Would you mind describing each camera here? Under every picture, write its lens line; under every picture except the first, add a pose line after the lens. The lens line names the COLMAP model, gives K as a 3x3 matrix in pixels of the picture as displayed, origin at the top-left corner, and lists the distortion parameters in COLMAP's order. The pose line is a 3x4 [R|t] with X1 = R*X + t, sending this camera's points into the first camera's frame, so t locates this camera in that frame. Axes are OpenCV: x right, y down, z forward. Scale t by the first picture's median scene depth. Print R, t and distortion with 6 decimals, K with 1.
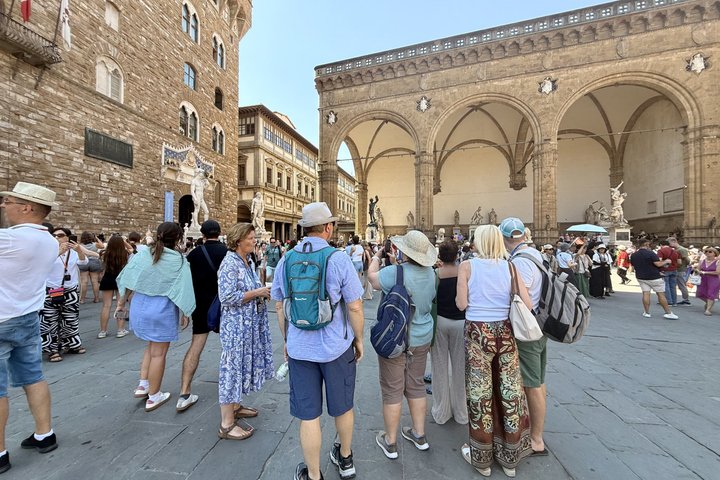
lens RADIAL K [[283.9, 0, 358.1], [0, 283.9, 237.8], [0, 0, 1]] dist [0.006689, -0.000056]
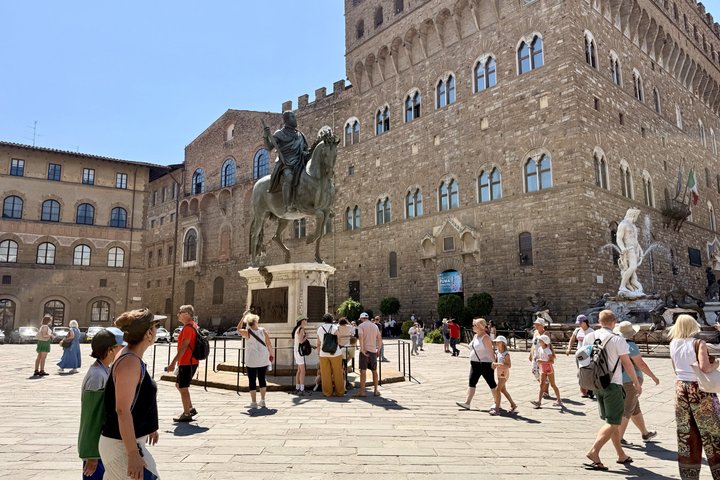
lens RADIAL K [[500.0, 0, 360.0], [0, 500.0, 240.0], [0, 0, 1]] dist [0.089877, -0.128097]
pose [[0.758541, -0.111999, -0.641928, -1.503298], [0.021329, 0.988858, -0.147326, -0.159108], [0.651276, 0.098061, 0.752478, -6.203781]]
